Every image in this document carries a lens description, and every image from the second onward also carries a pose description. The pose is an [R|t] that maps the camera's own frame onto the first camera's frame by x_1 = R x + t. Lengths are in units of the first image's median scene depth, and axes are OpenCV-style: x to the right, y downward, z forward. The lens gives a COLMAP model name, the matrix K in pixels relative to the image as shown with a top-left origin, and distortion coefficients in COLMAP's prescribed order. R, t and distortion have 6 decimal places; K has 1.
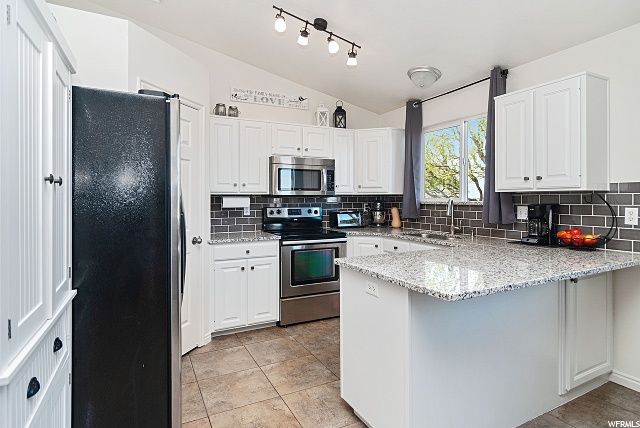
lens RADIAL K [[345.9, 0, 331.0], [0, 345.9, 197.8], [0, 0, 1]] dist [0.000641, -0.000036]
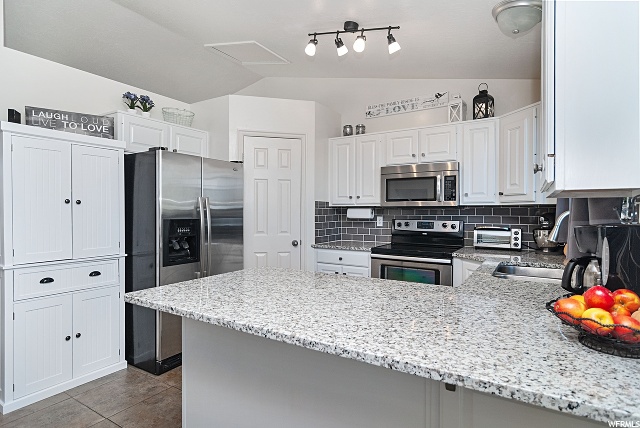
lens RADIAL K [[343.8, 0, 322.9], [0, 343.8, 211.6], [0, 0, 1]] dist [-0.000468, -0.000482]
pose [[0.508867, 0.006475, -0.860821, 0.554079], [-0.001796, 0.999978, 0.006460, 0.000567], [0.860843, -0.001741, 0.508867, 0.334771]]
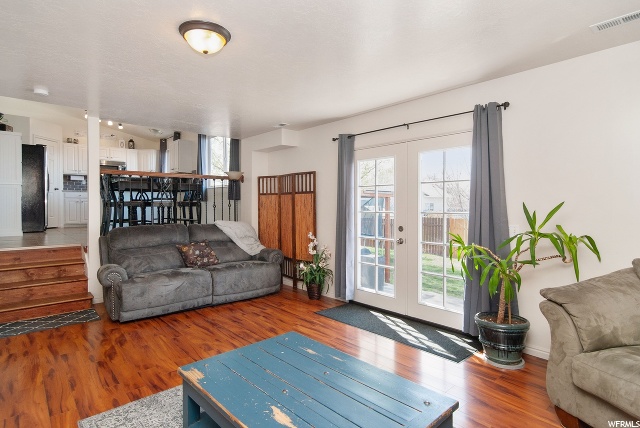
lens RADIAL K [[343.8, 0, 322.9], [0, 343.8, 211.6], [0, 0, 1]] dist [-0.000468, -0.000482]
pose [[0.967940, -0.005131, 0.251129, 0.757964], [0.000989, 0.999861, 0.016616, 0.199340], [-0.251180, -0.015835, 0.967811, -1.709132]]
